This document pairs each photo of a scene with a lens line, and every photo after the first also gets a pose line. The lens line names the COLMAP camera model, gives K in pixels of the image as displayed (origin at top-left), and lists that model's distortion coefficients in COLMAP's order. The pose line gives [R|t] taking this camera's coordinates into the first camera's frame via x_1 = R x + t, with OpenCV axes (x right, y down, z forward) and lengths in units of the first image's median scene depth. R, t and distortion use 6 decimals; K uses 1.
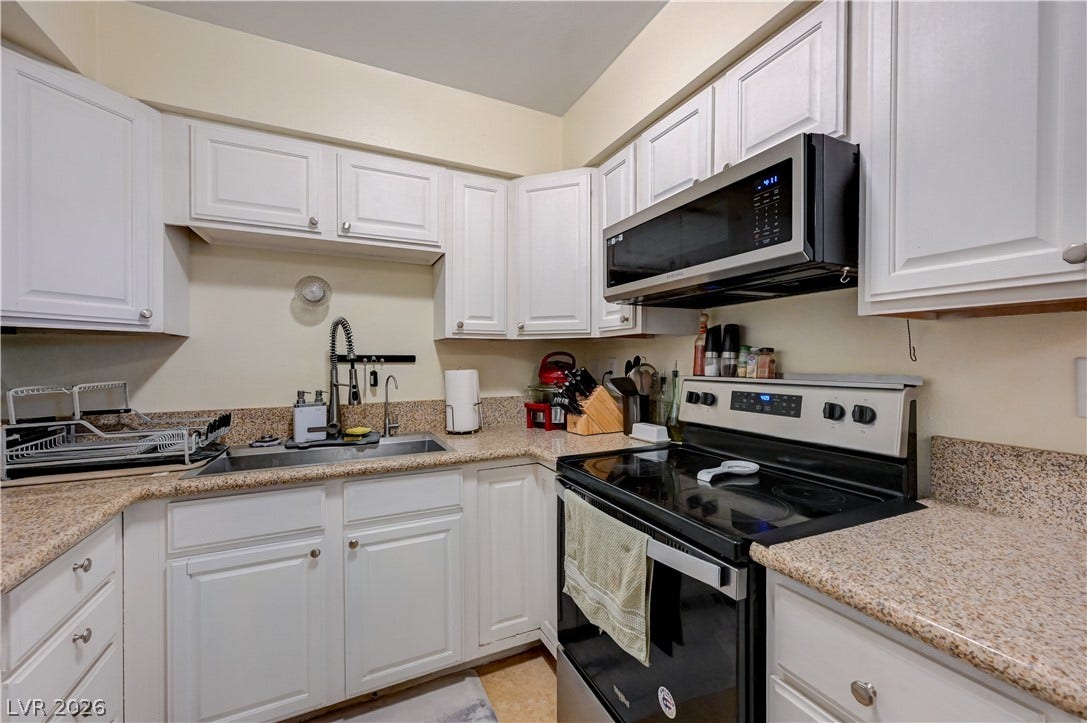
lens RADIAL K [[432.6, 0, 548.4], [0, 432.6, 360.3], [0, 0, 1]] dist [0.001110, -0.000435]
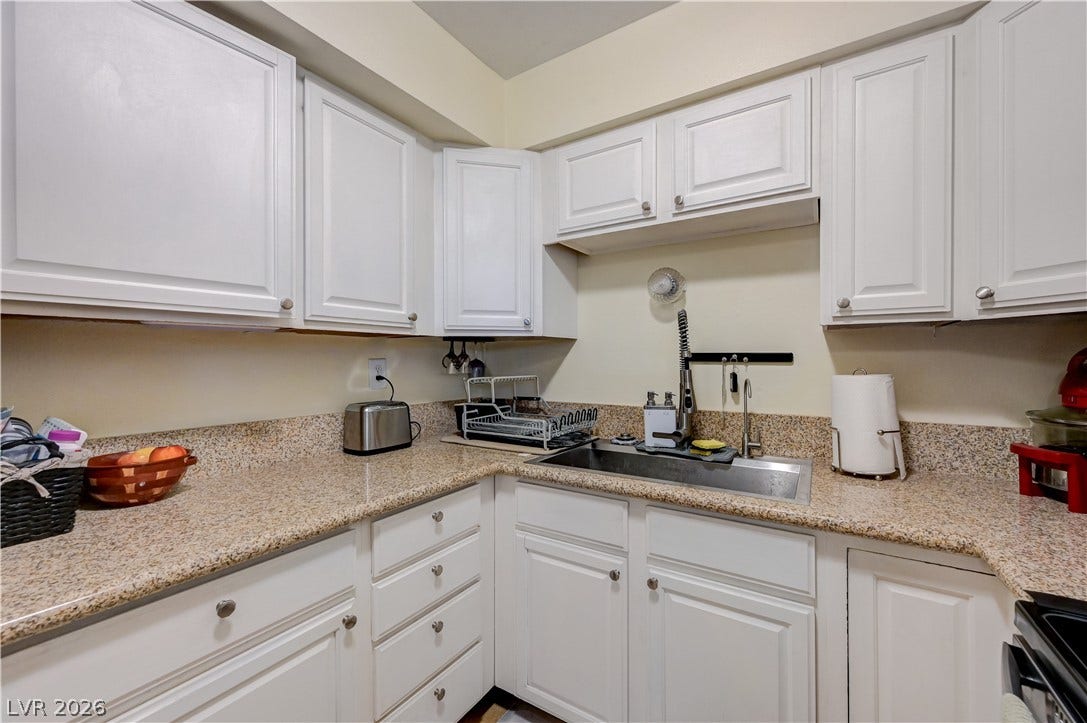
lens RADIAL K [[432.6, 0, 546.7], [0, 432.6, 359.7], [0, 0, 1]] dist [0.001110, -0.000435]
pose [[0.522416, 0.002087, -0.852688, 0.123714], [-0.000545, 0.999998, 0.002114, -0.000948], [0.852691, -0.000639, 0.522416, 0.348261]]
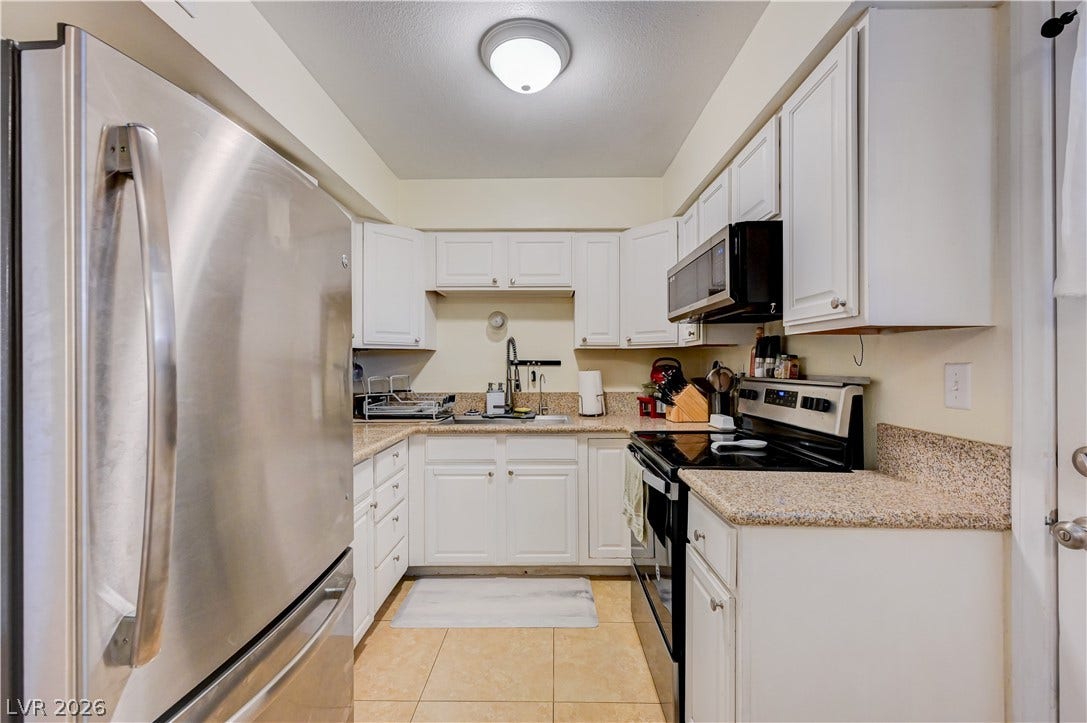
lens RADIAL K [[432.6, 0, 545.3], [0, 432.6, 360.2], [0, 0, 1]] dist [0.001110, -0.000435]
pose [[0.895212, -0.002312, -0.445635, 0.369085], [-0.001090, 0.999972, -0.007377, -0.002852], [0.445640, 0.007090, 0.895184, -0.397455]]
